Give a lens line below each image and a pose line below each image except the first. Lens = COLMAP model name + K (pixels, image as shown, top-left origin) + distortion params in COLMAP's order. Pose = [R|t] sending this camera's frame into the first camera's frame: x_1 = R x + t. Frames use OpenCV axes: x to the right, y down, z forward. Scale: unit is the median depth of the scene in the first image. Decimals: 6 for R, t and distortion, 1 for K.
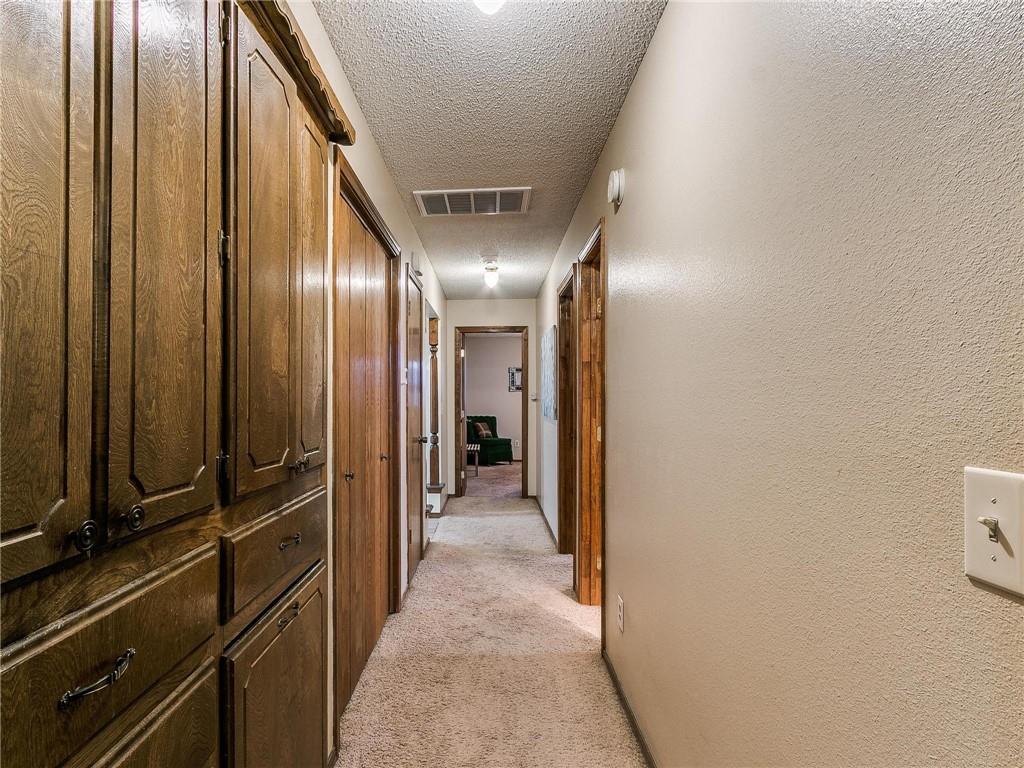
lens RADIAL K [[544.9, 0, 492.9], [0, 544.9, 391.3], [0, 0, 1]] dist [-0.000556, 0.000059]
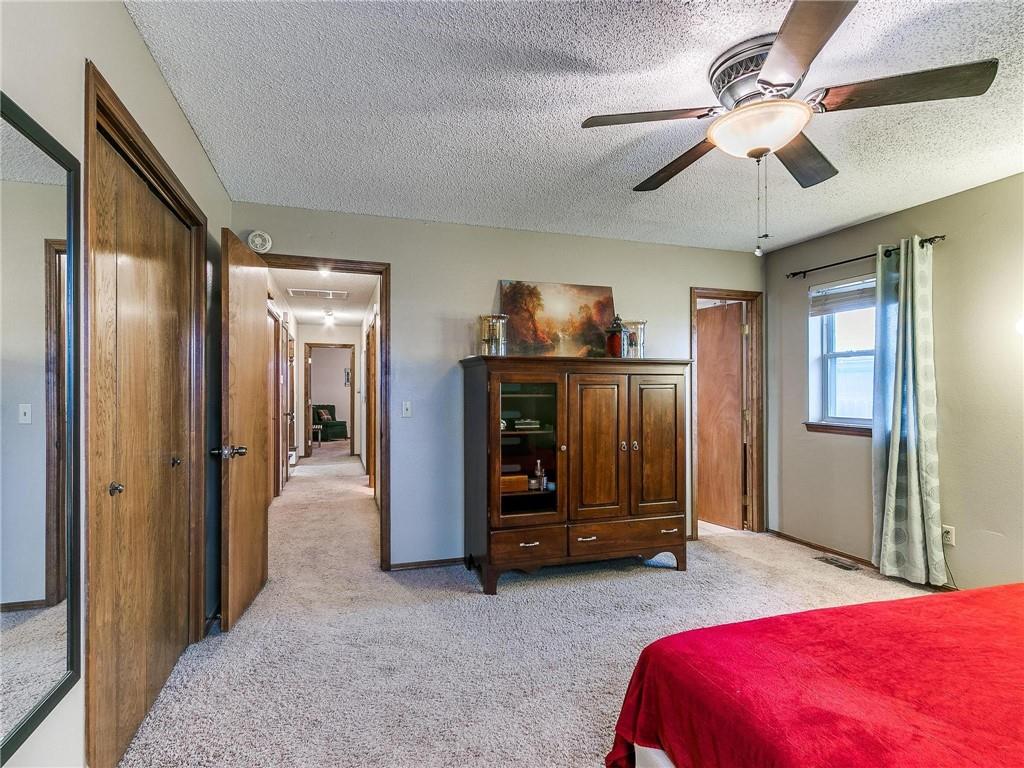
lens RADIAL K [[544.9, 0, 492.9], [0, 544.9, 391.3], [0, 0, 1]] dist [-0.000556, 0.000059]
pose [[0.961902, 0.004298, 0.273362, 0.018142], [-0.006240, 0.999961, 0.006233, 0.000190], [-0.273324, -0.007701, 0.961891, -0.564153]]
